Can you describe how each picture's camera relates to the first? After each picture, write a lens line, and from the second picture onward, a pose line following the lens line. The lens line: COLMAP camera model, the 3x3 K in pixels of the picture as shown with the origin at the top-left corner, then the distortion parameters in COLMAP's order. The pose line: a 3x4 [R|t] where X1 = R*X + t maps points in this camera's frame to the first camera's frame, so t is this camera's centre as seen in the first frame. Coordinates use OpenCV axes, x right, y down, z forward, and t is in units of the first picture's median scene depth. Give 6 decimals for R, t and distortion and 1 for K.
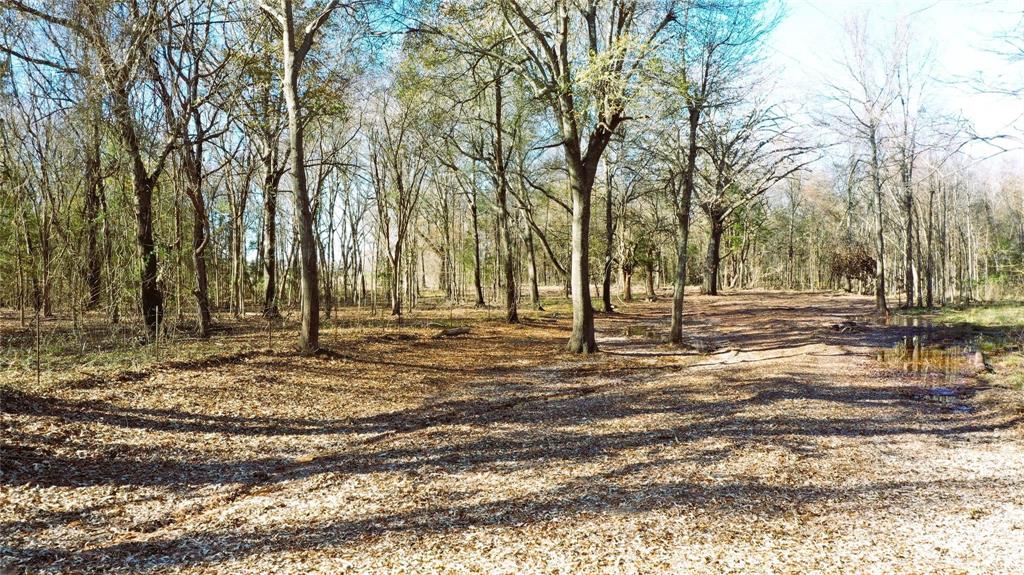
lens RADIAL K [[806.9, 0, 512.0], [0, 806.9, 287.5], [0, 0, 1]] dist [0.007657, -0.003070]
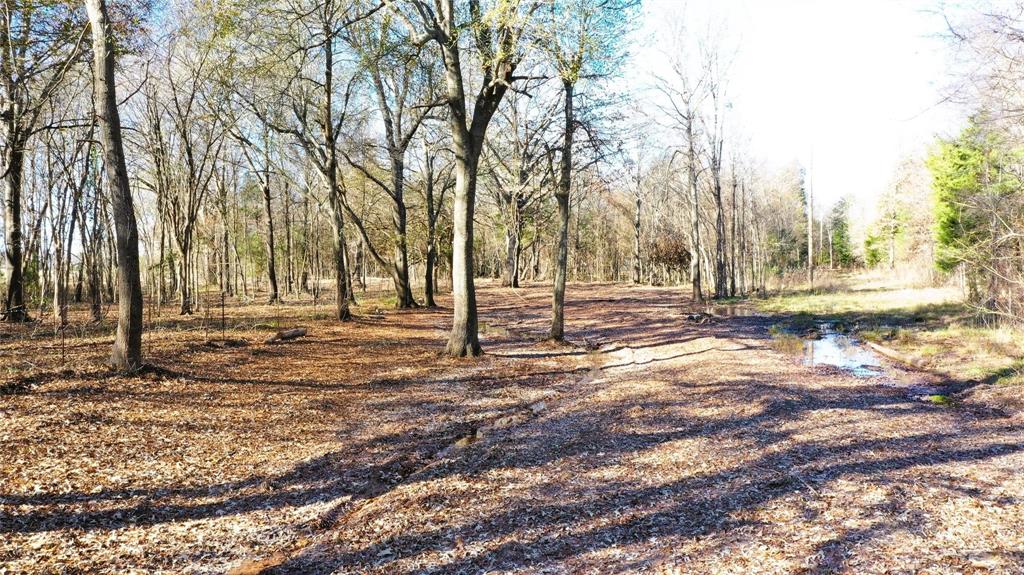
lens RADIAL K [[806.9, 0, 512.0], [0, 806.9, 287.5], [0, 0, 1]] dist [0.007657, -0.003070]
pose [[0.955811, -0.008857, 0.293848, -0.066793], [0.006542, 0.999939, 0.008860, 0.001584], [-0.293909, -0.006546, 0.955811, 0.109499]]
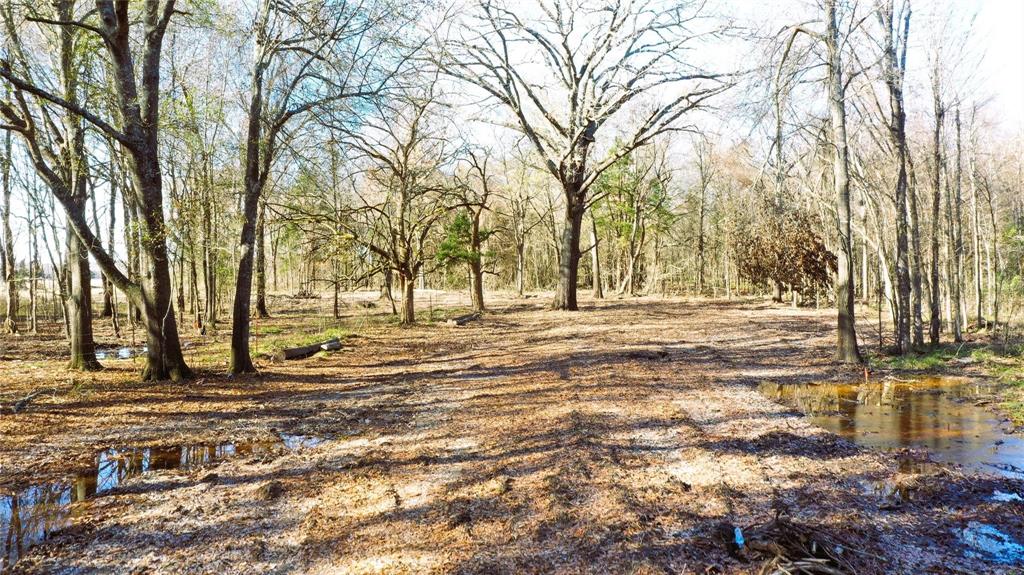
lens RADIAL K [[806.9, 0, 512.0], [0, 806.9, 287.5], [0, 0, 1]] dist [0.007657, -0.003070]
pose [[0.997067, -0.006290, 0.076279, 0.251791], [0.006042, 0.999976, 0.003490, -0.017327], [-0.076299, -0.003019, 0.997080, 0.603303]]
